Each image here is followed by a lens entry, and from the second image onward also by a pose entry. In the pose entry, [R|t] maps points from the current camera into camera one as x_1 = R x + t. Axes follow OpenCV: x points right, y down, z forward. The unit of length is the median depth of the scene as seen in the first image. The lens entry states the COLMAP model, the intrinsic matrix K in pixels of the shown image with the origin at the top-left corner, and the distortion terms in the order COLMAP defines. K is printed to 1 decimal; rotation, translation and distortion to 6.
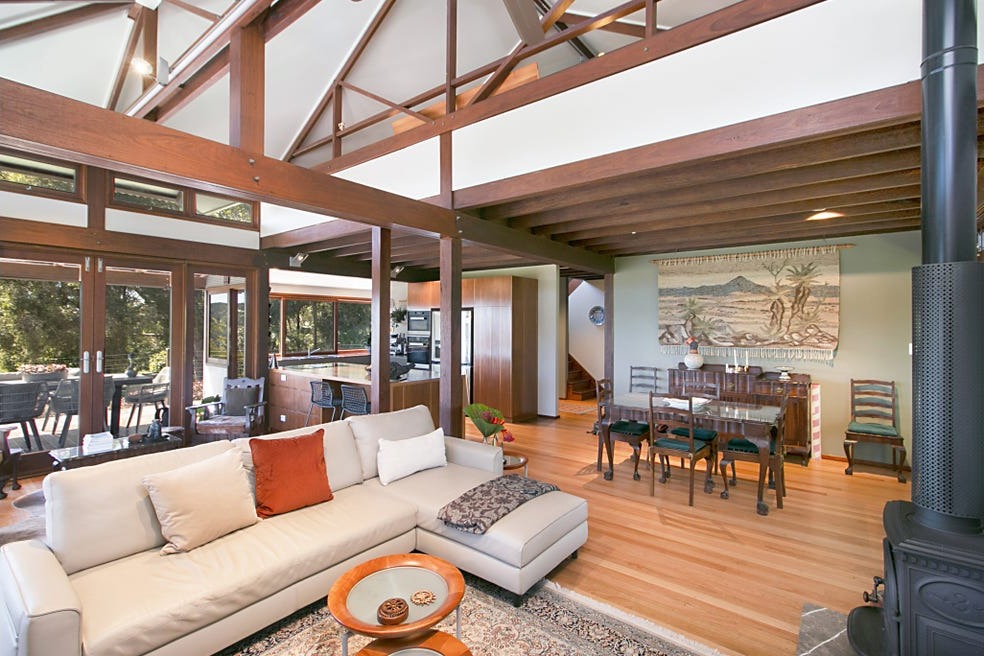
lens RADIAL K [[452.9, 0, 492.0], [0, 452.9, 328.0], [0, 0, 1]] dist [0.000379, 0.000060]
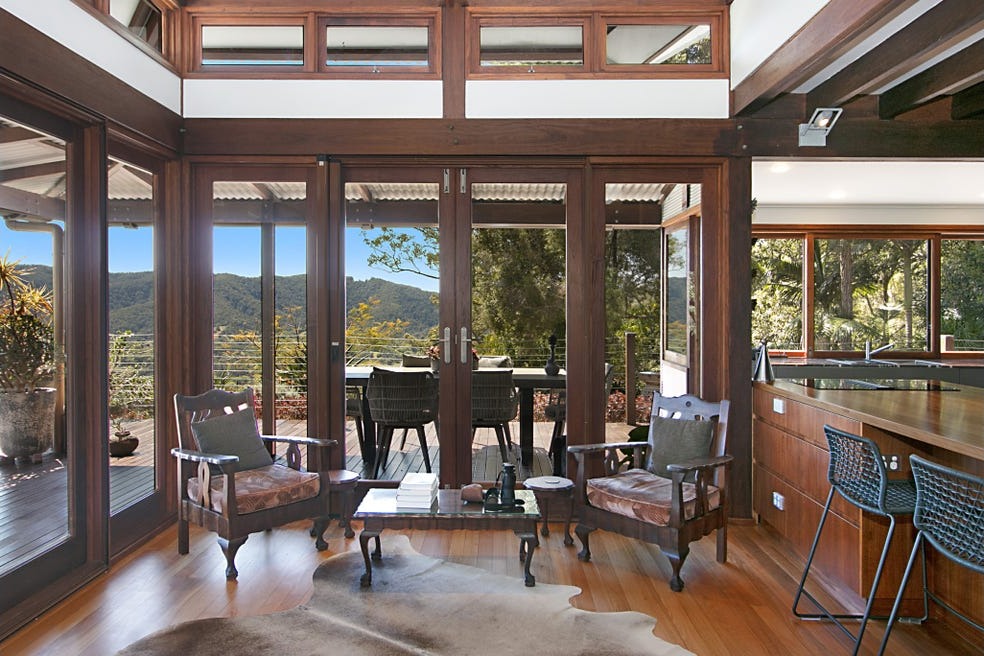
lens RADIAL K [[716.9, 0, 491.2], [0, 716.9, 306.7], [0, 0, 1]] dist [0.046307, 0.000555]
pose [[0.607281, 0.000635, -0.794487, -0.084532], [-0.011343, 0.999905, -0.007871, 0.025178], [0.794407, 0.013792, 0.607230, 0.379532]]
